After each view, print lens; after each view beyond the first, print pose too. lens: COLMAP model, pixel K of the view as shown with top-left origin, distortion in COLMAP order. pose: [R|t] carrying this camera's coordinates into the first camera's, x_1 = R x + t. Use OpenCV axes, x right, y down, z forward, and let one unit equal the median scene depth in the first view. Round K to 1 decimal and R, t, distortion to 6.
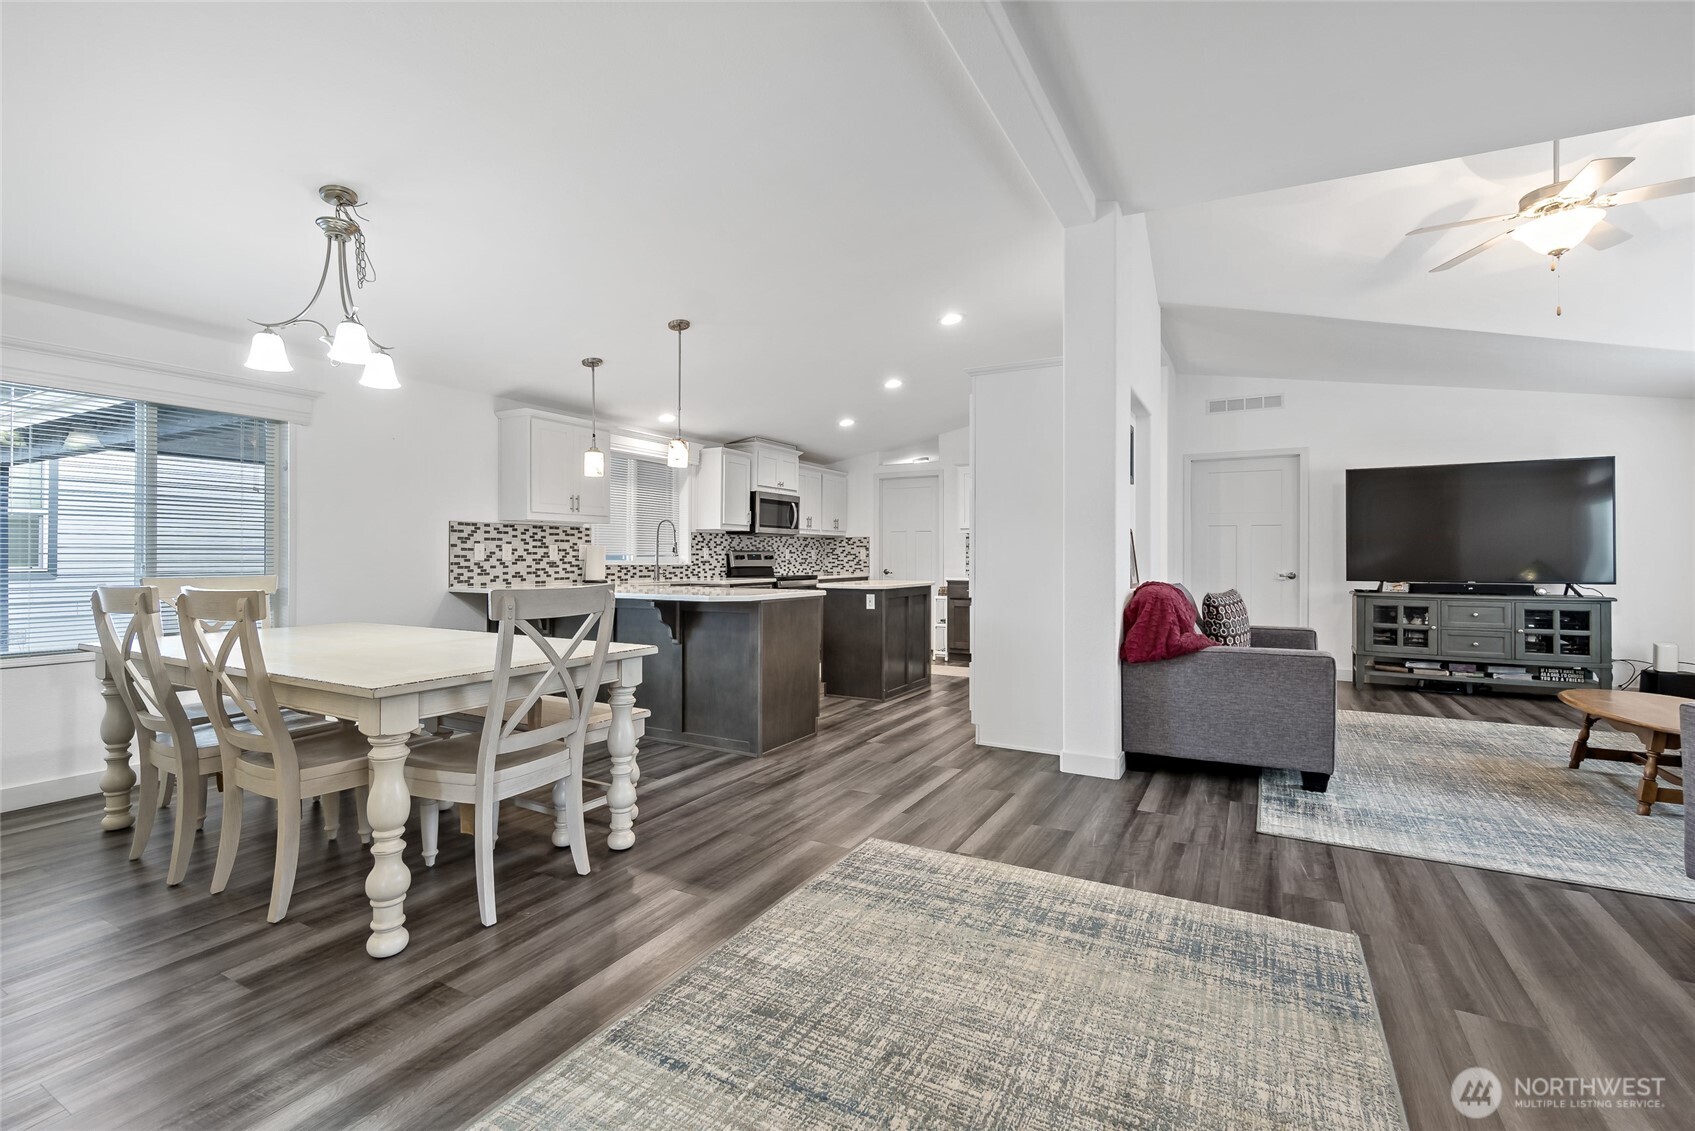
lens RADIAL K [[748.7, 0, 853.1], [0, 748.7, 555.1], [0, 0, 1]] dist [-0.011330, 0.002909]
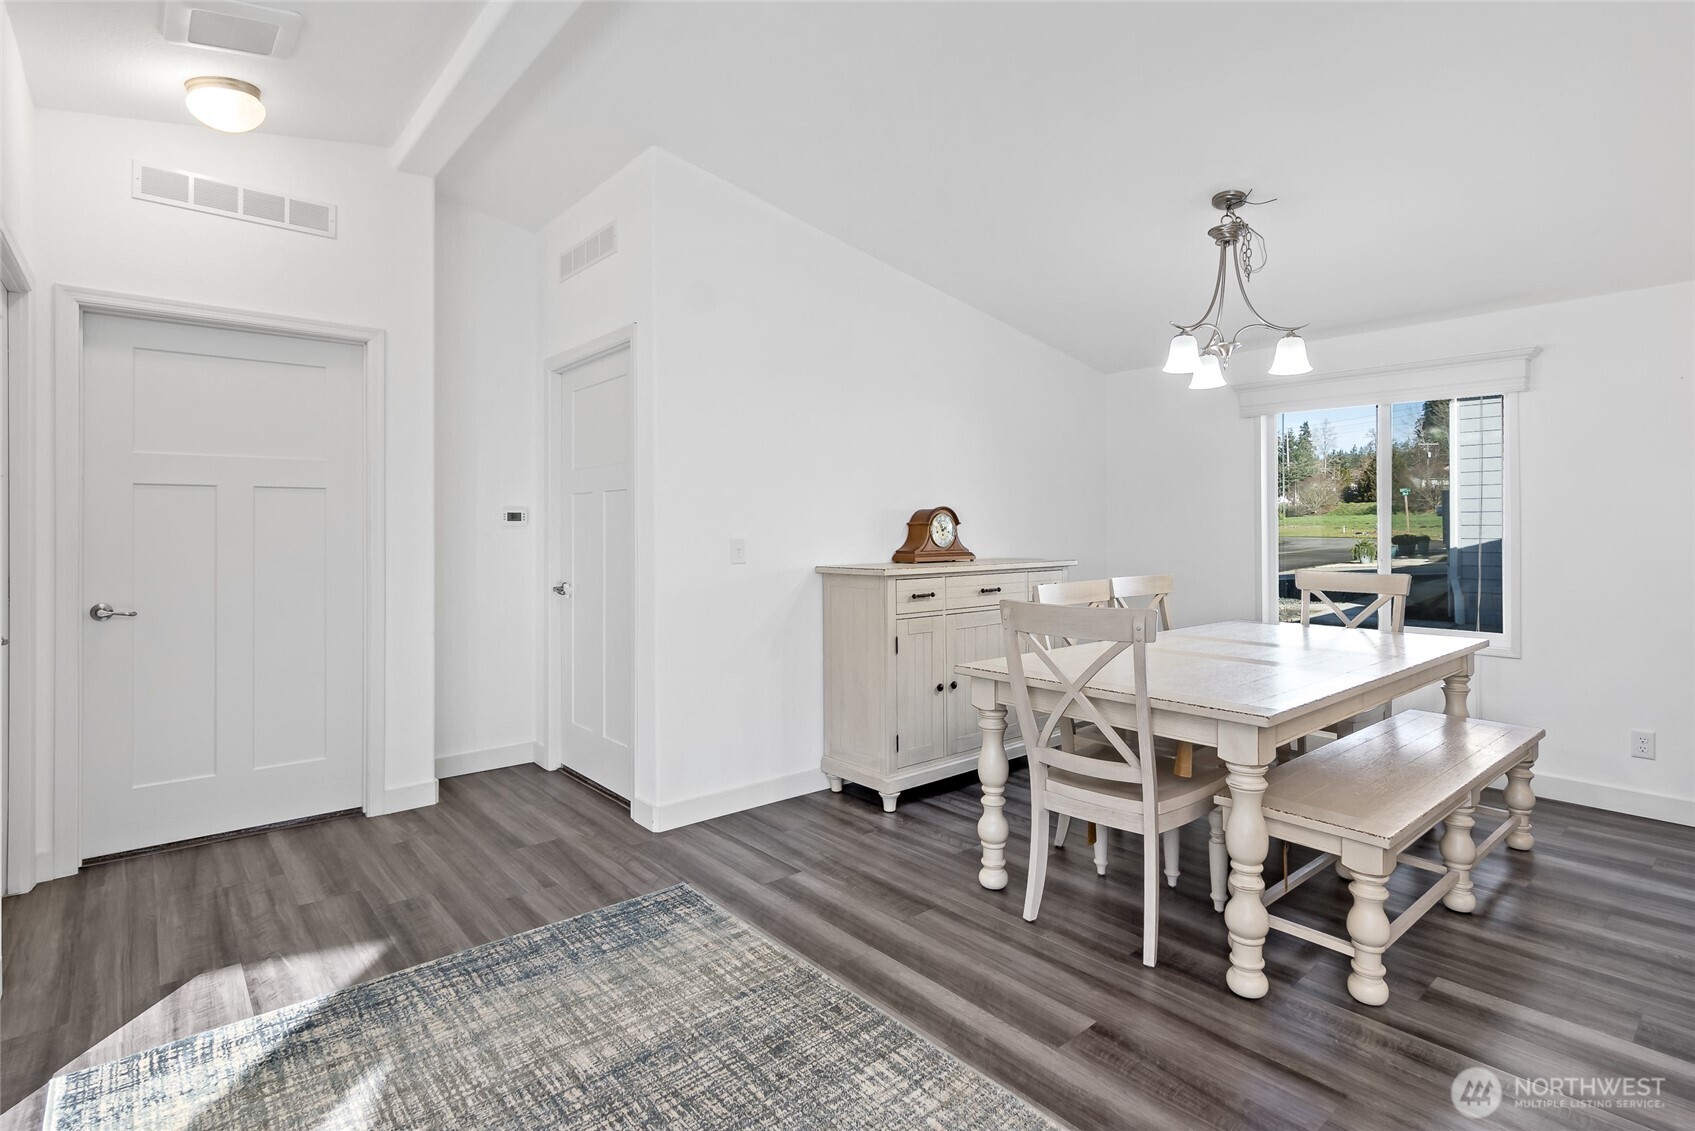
lens RADIAL K [[818.7, 0, 853.0], [0, 818.7, 524.8], [0, 0, 1]] dist [-0.005363, 0.001949]
pose [[-0.354931, -0.001476, -0.934892, 0.270550], [0.005764, 0.999976, -0.003767, -0.022607], [0.934875, -0.006726, -0.354914, 0.471697]]
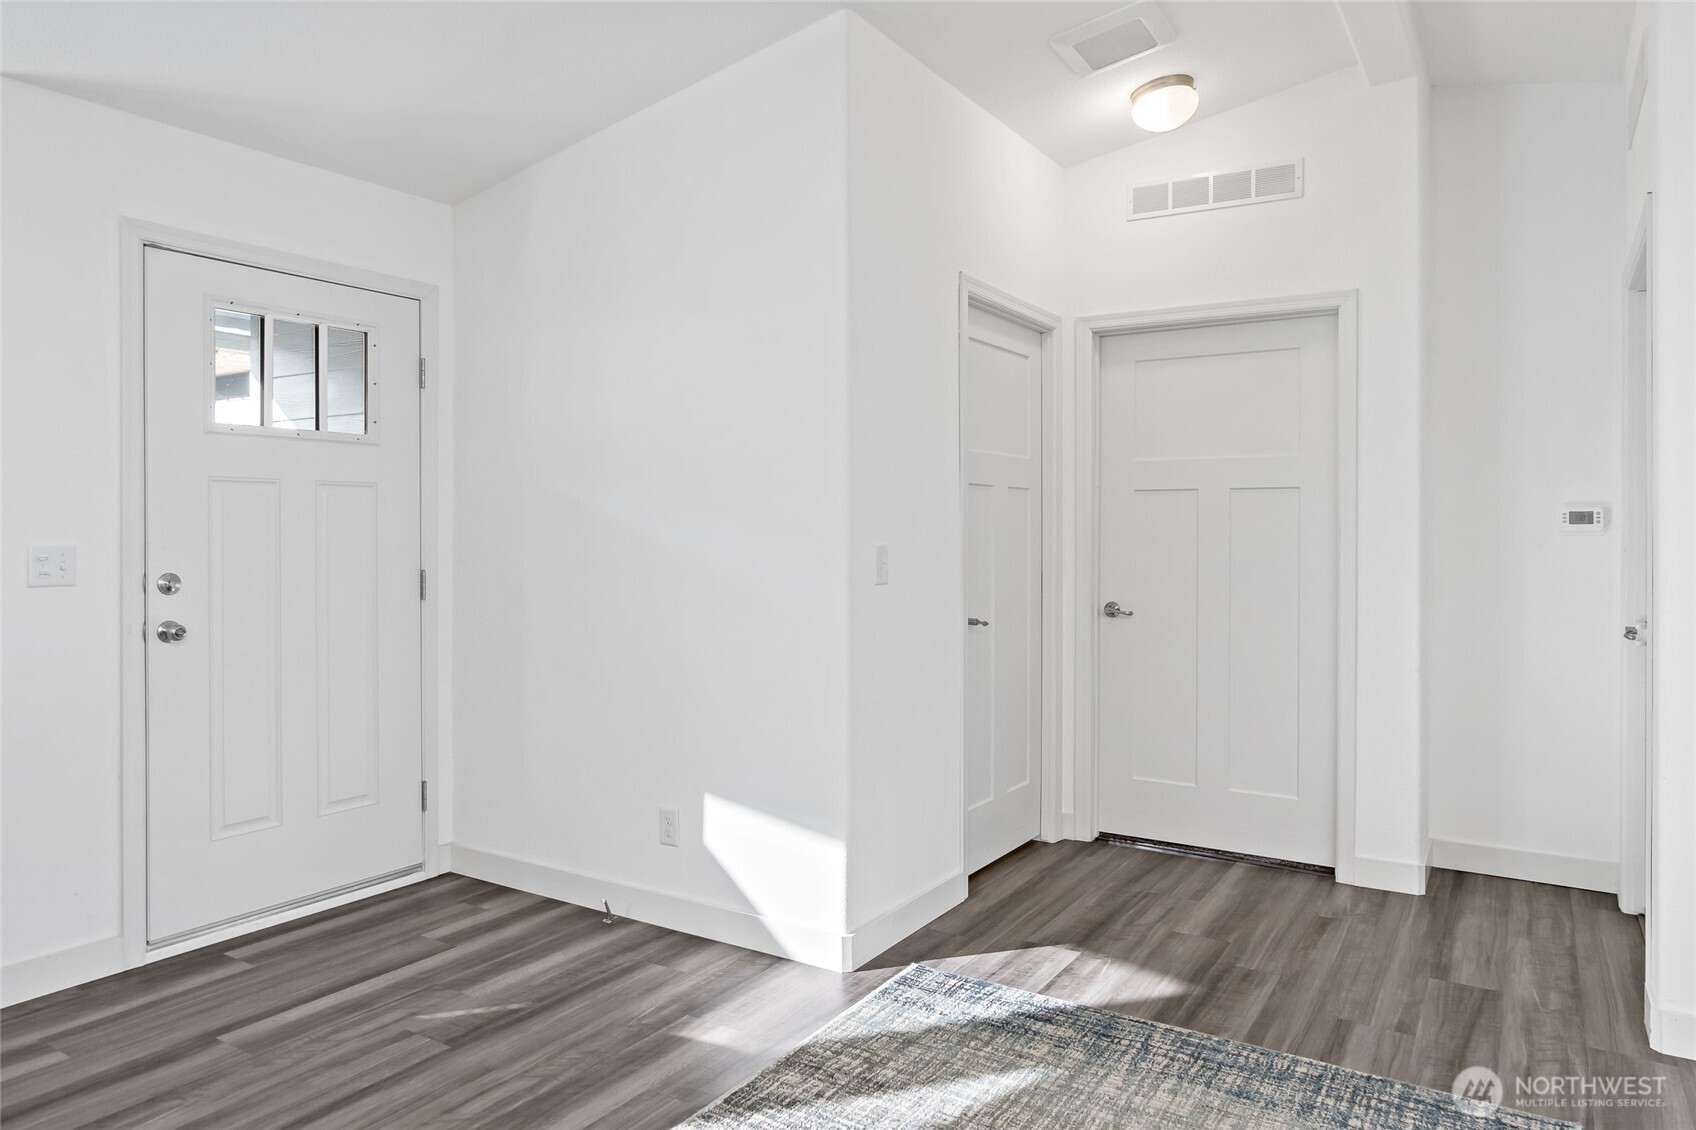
lens RADIAL K [[1097.6, 0, 864.9], [0, 1097.6, 532.2], [0, 0, 1]] dist [-0.002908, -0.000242]
pose [[-0.998826, -0.001999, 0.048398, 0.081214], [-0.002179, 0.999991, -0.003681, -0.022136], [-0.048390, -0.003782, -0.998821, 0.613581]]
